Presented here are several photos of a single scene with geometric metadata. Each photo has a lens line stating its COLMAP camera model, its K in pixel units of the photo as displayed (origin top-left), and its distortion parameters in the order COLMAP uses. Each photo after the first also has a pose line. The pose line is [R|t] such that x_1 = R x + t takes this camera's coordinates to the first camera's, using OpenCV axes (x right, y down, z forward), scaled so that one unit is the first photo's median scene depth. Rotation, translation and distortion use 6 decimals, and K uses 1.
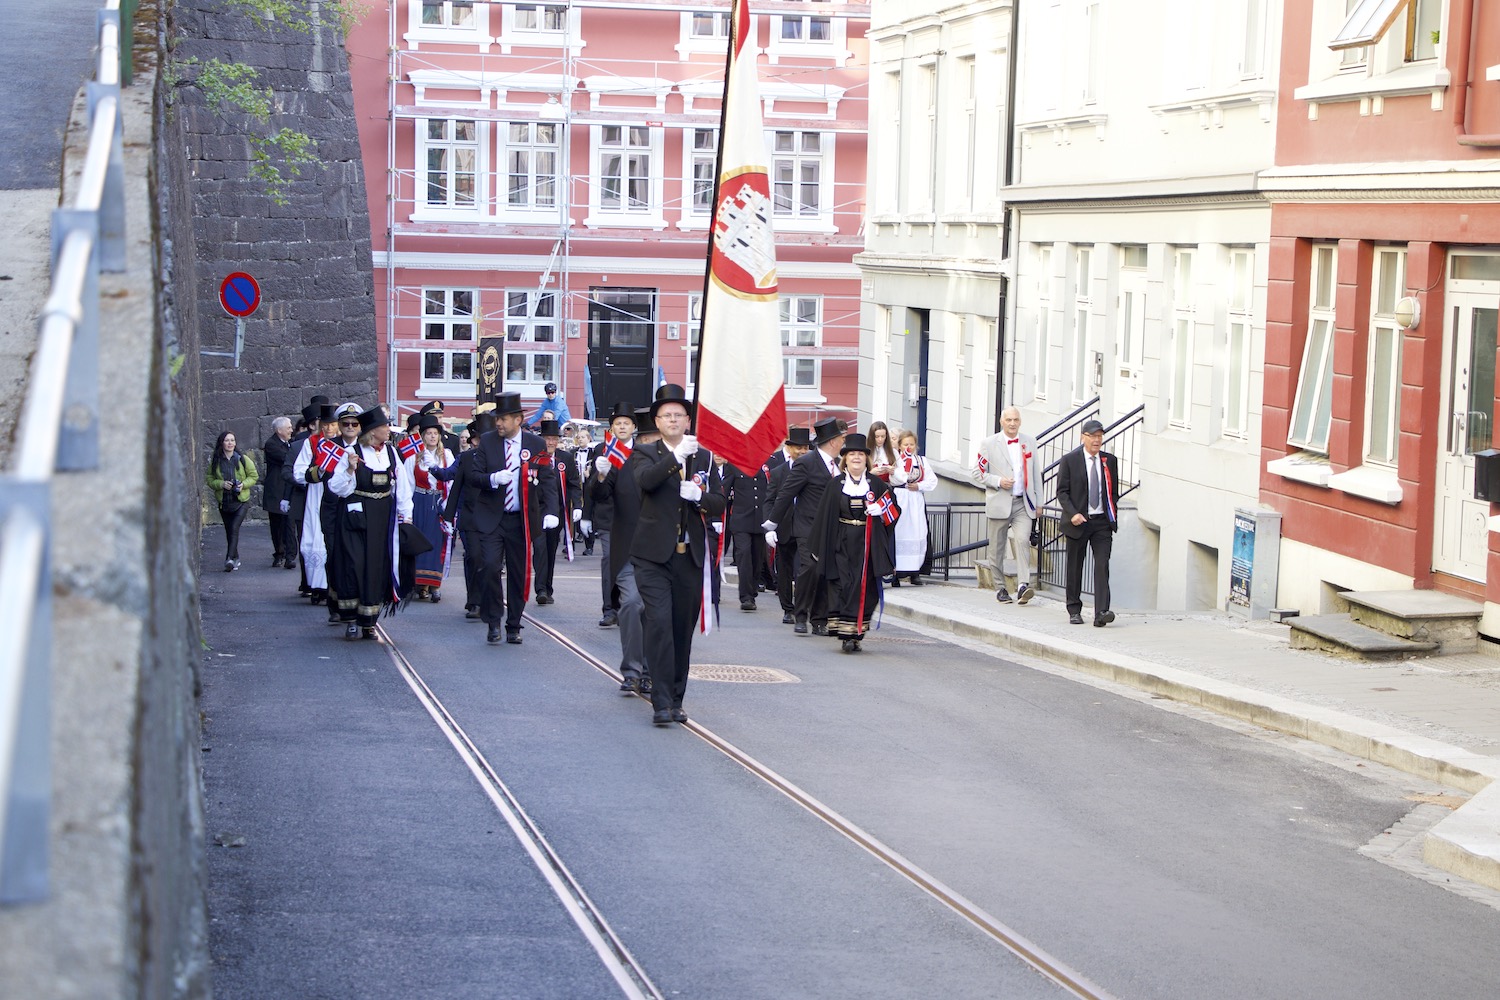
lens RADIAL K [[3450.8, 0, 747.3], [0, 3450.8, 510.9], [0, 0, 1]] dist [0.348314, 0.000000]
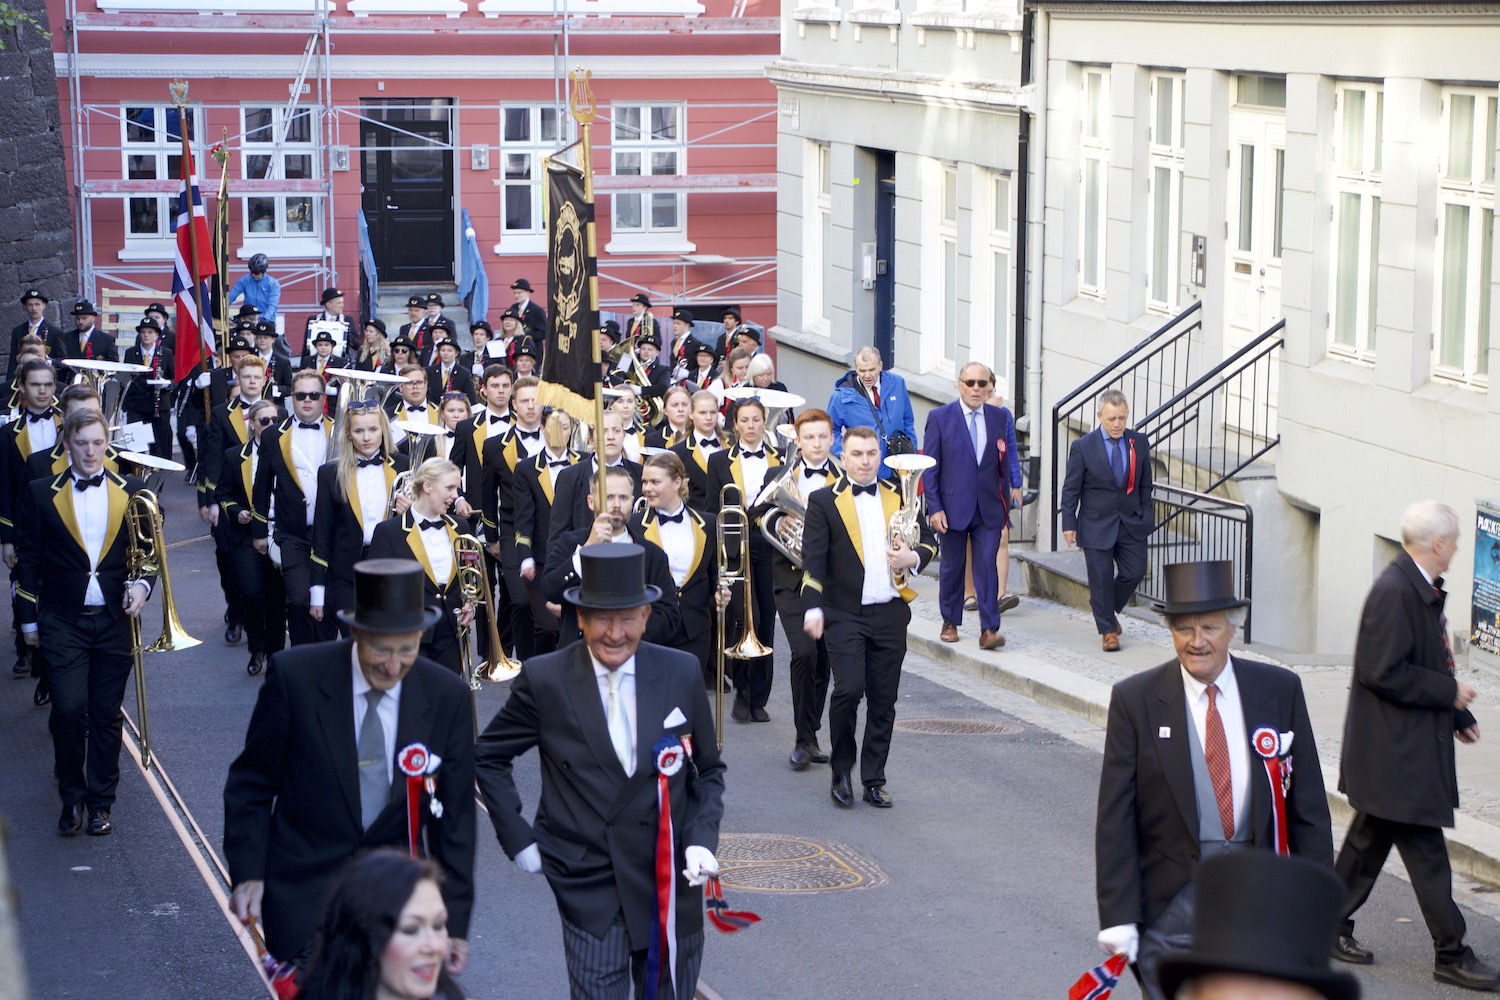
lens RADIAL K [[4118.4, 0, 748.5], [0, 4118.4, 492.1], [0, 0, 1]] dist [0.452832, 0.000000]
pose [[0.997133, -0.033929, 0.067629, -0.031149], [0.030299, 0.998081, 0.054003, -0.032599], [-0.069332, -0.051799, 0.996248, 0.162488]]
